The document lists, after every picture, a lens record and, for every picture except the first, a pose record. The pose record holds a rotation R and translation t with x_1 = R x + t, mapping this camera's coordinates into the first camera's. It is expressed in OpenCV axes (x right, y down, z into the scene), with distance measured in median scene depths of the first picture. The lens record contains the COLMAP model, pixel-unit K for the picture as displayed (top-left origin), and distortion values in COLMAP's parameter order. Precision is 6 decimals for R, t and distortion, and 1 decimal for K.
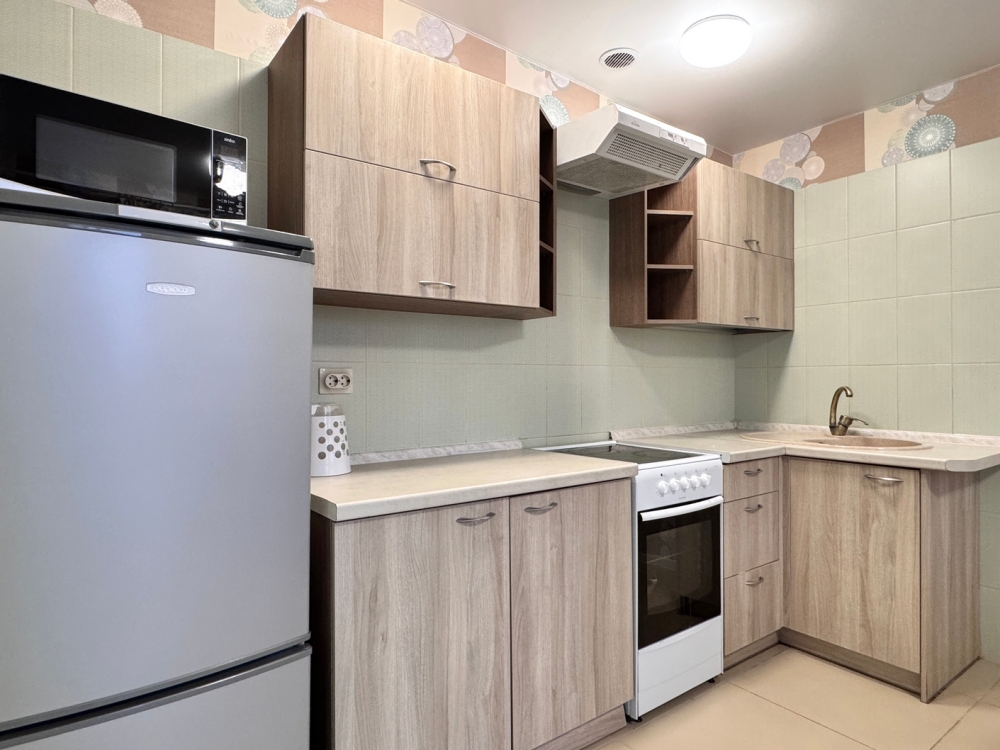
lens RADIAL K [[604.2, 0, 520.0], [0, 604.2, 376.2], [0, 0, 1]] dist [-0.006456, 0.006307]
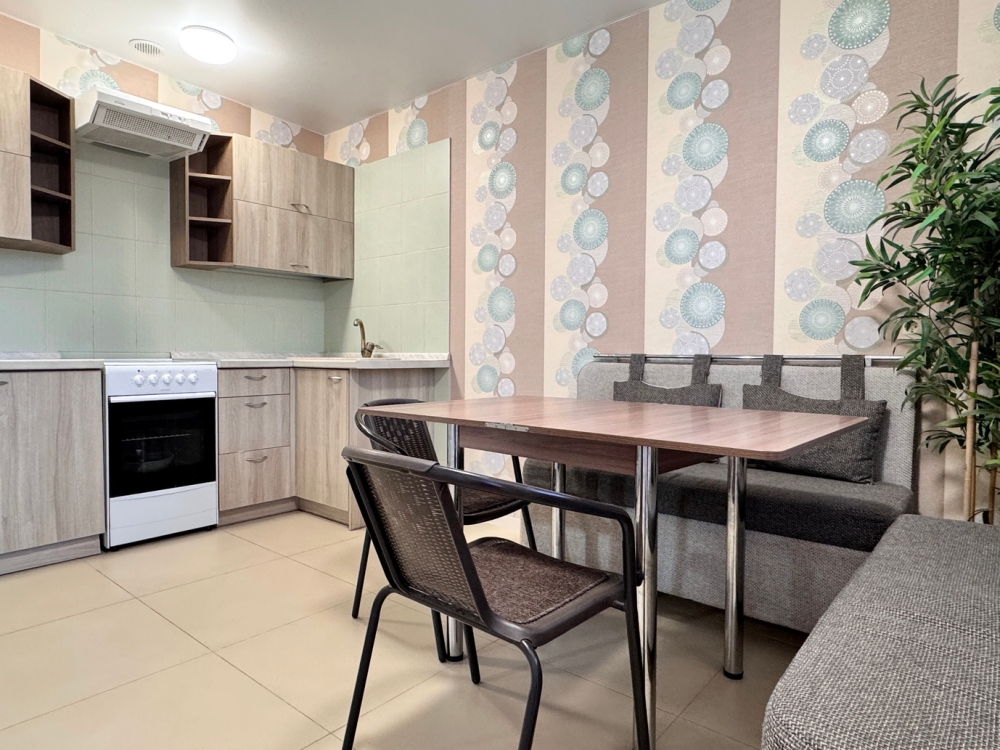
lens RADIAL K [[604.2, 0, 499.5], [0, 604.2, 372.8], [0, 0, 1]] dist [-0.006456, 0.006307]
pose [[0.972888, 0.002824, 0.231259, 0.567009], [-0.011735, 0.999240, 0.037163, 0.087869], [-0.230978, -0.038870, 0.972182, -0.392114]]
